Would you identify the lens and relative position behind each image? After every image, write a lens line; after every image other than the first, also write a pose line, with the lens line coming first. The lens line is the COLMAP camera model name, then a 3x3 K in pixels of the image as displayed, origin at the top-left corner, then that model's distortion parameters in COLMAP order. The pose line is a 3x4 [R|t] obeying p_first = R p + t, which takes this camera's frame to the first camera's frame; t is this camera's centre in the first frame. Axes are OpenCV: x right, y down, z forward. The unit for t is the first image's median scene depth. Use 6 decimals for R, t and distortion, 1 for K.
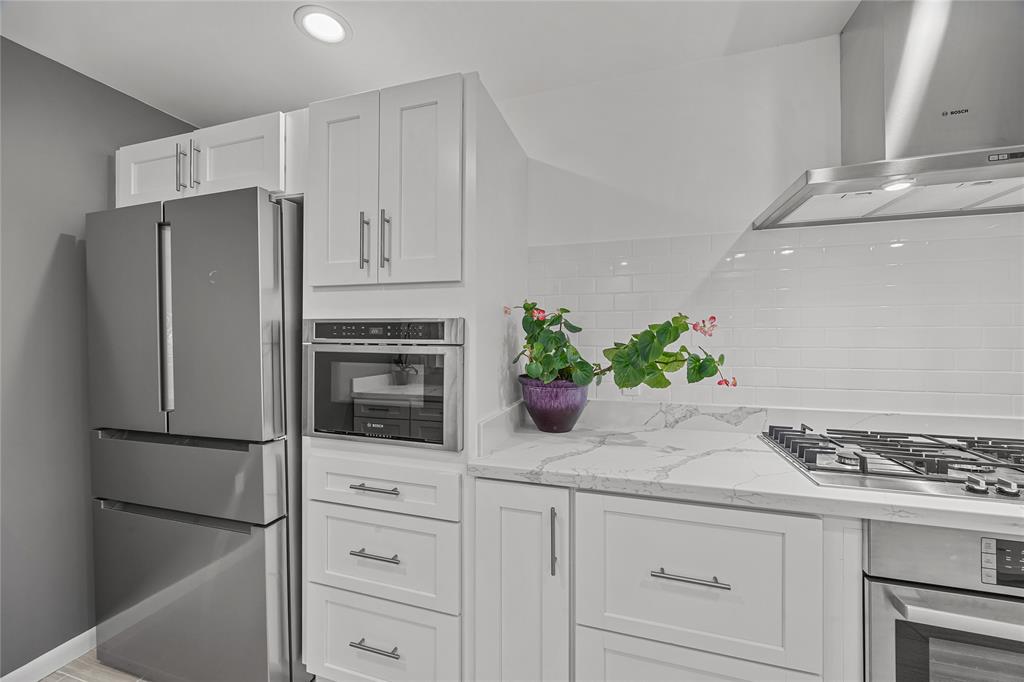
lens RADIAL K [[389.5, 0, 513.7], [0, 389.5, 334.9], [0, 0, 1]] dist [-0.003721, -0.000274]
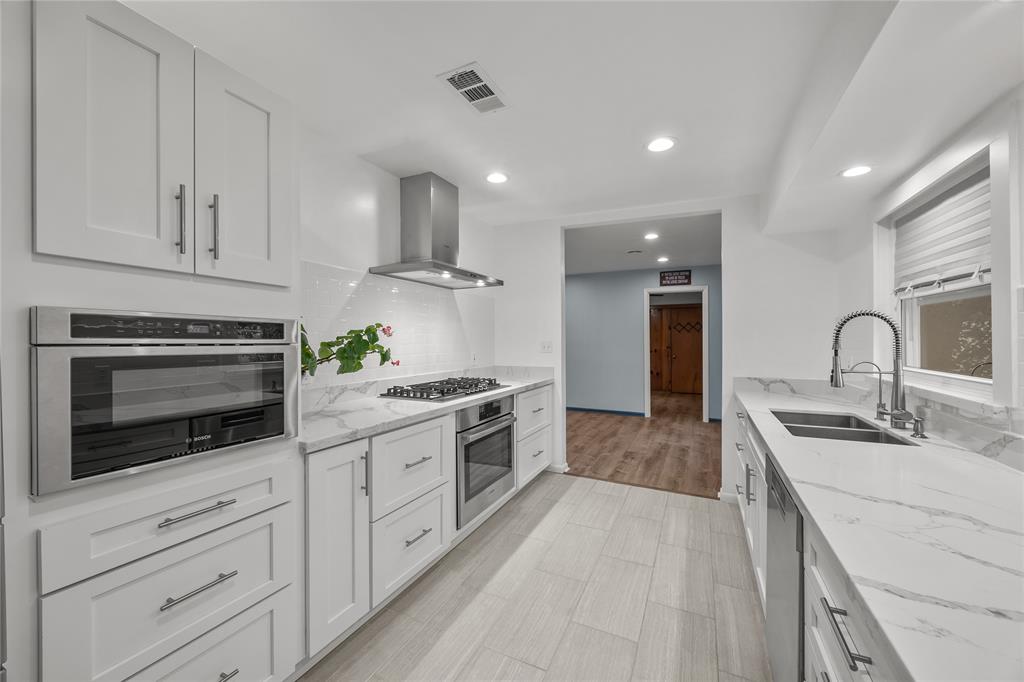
lens RADIAL K [[389.5, 0, 503.1], [0, 389.5, 338.5], [0, 0, 1]] dist [-0.003721, -0.000274]
pose [[0.180949, 0.003795, 0.983485, -1.081179], [-0.004870, 0.999984, -0.002963, 0.009386], [-0.983480, -0.004253, 0.180965, 0.177501]]
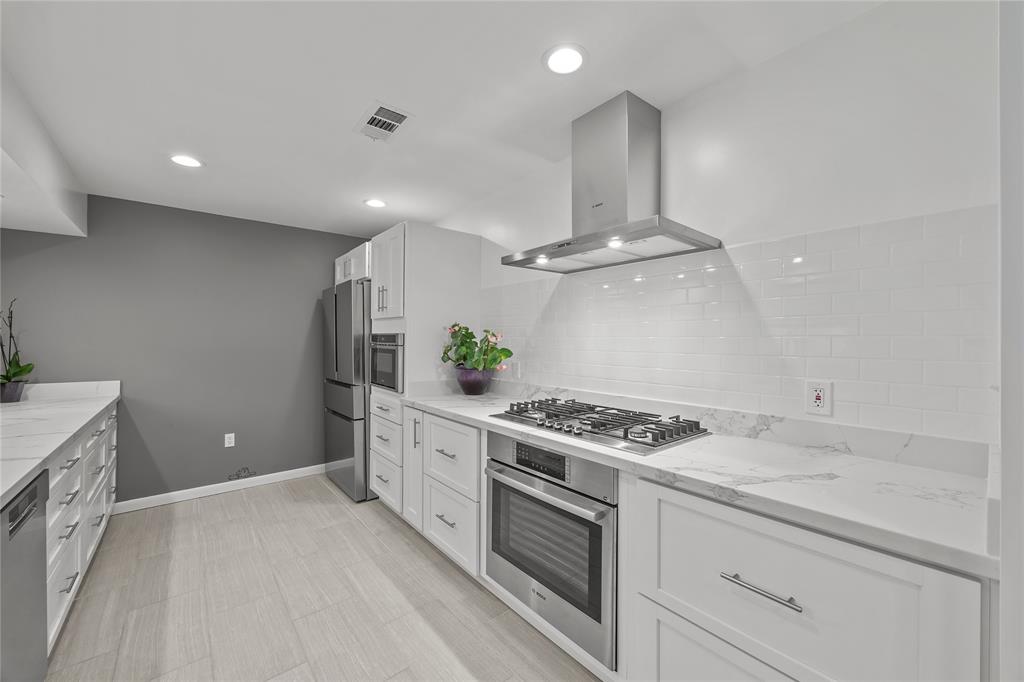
lens RADIAL K [[389.5, 0, 522.2], [0, 389.5, 343.0], [0, 0, 1]] dist [-0.003721, -0.000274]
pose [[0.844717, 0.008454, -0.535147, 1.553324], [-0.005124, 0.999957, 0.007708, -0.008914], [0.535189, -0.003769, 0.844724, -0.481193]]
